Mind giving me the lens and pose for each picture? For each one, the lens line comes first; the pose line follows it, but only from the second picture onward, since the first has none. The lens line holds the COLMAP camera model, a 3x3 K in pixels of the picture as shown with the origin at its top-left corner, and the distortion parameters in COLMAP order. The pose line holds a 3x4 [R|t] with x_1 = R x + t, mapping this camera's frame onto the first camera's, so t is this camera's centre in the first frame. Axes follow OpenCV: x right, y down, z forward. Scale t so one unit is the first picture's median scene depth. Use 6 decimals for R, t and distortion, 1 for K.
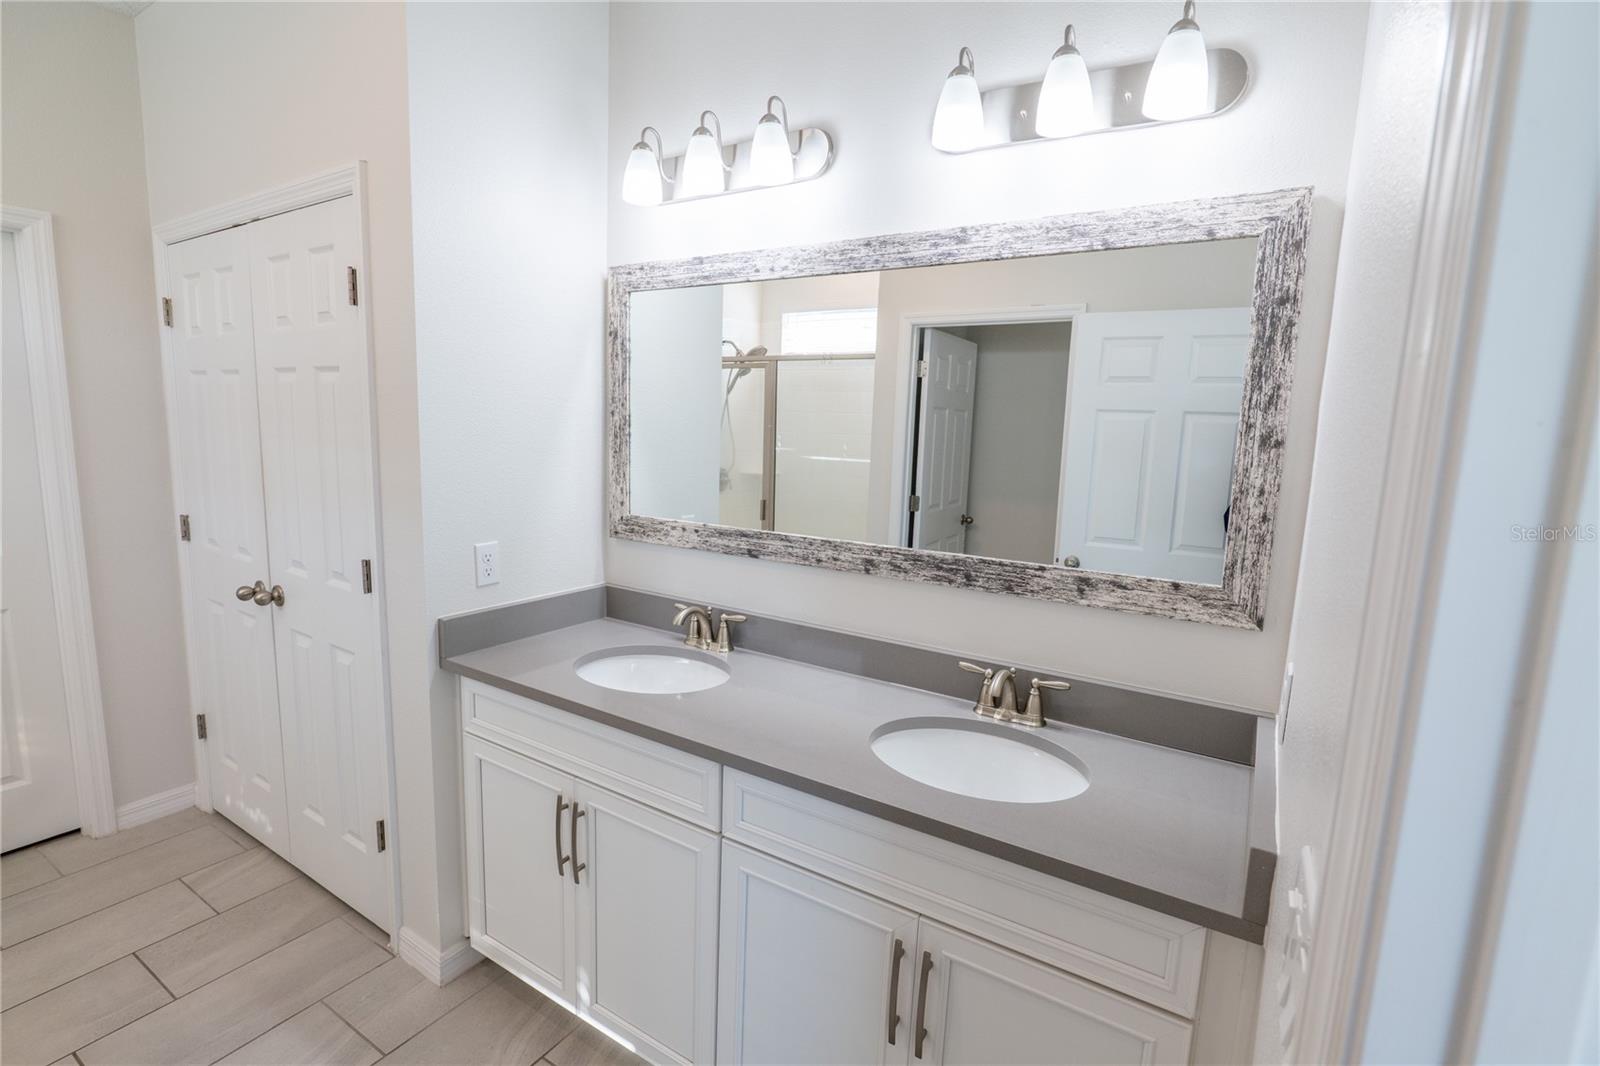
lens RADIAL K [[735.0, 0, 800.4], [0, 735.0, 527.6], [0, 0, 1]] dist [-0.012003, 0.000970]
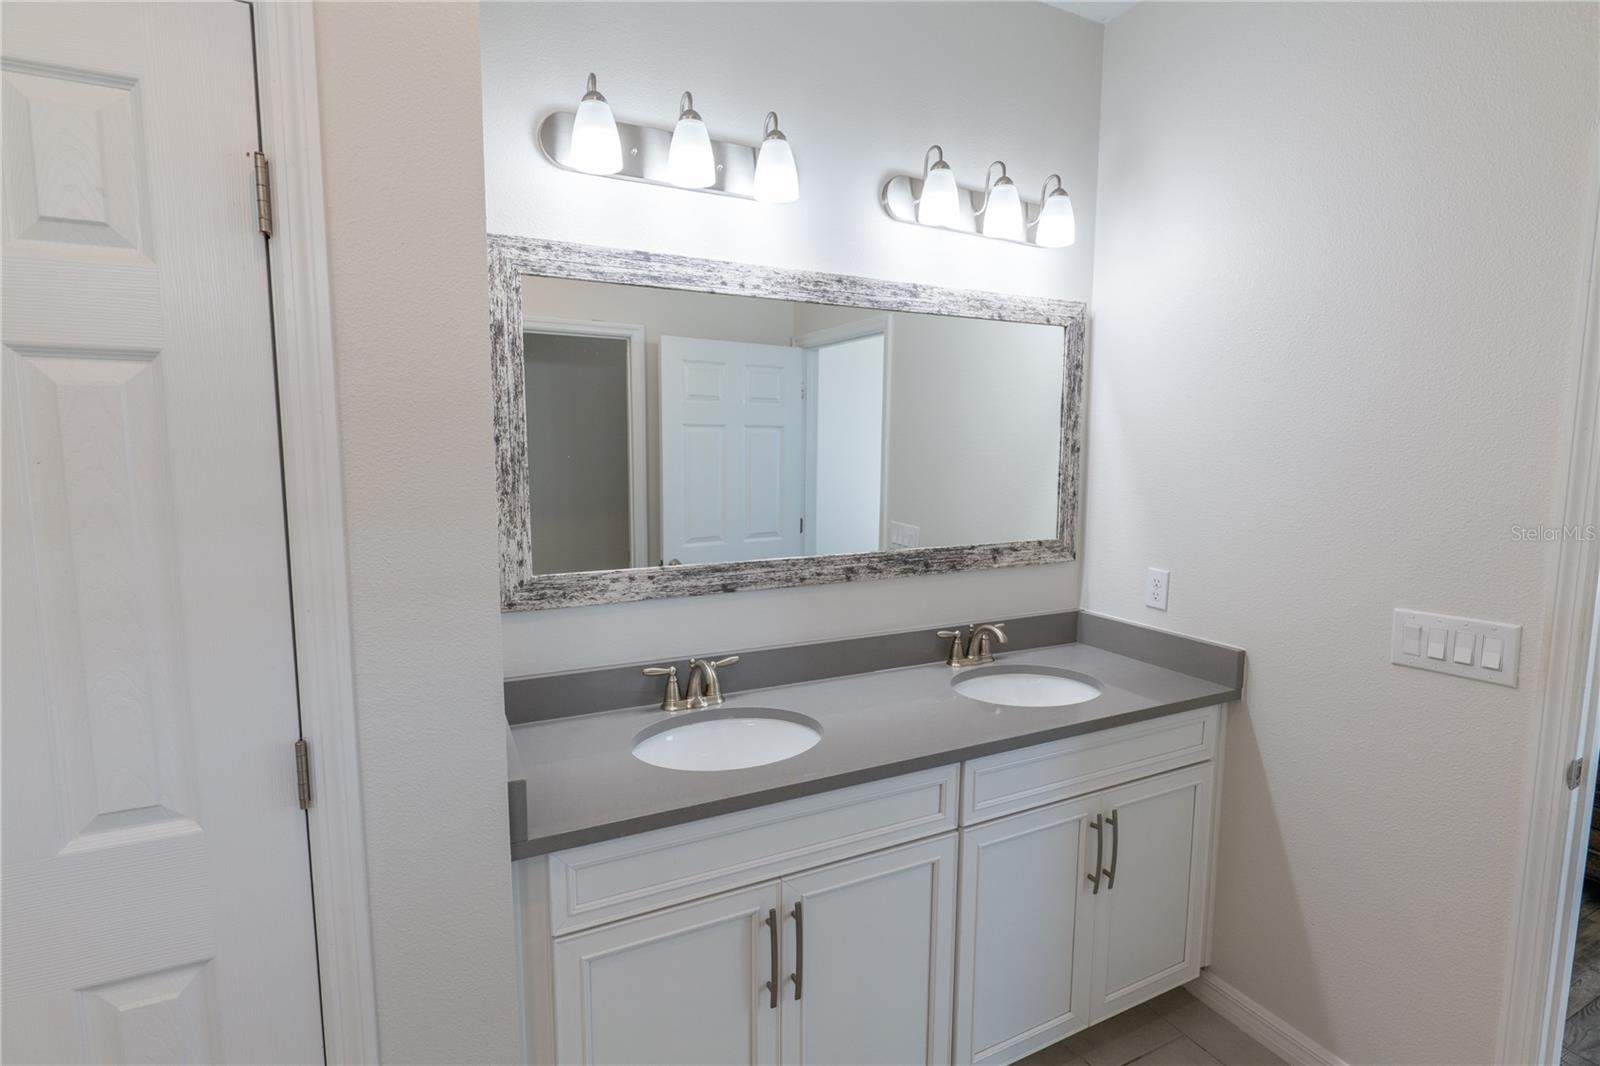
lens RADIAL K [[731.3, 0, 797.3], [0, 731.3, 538.7], [0, 0, 1]] dist [-0.000737, -0.000008]
pose [[0.540541, -0.129028, 0.831365, -0.887822], [0.137407, 0.988441, 0.064066, -0.083727], [-0.830021, 0.079605, 0.552022, 0.474818]]
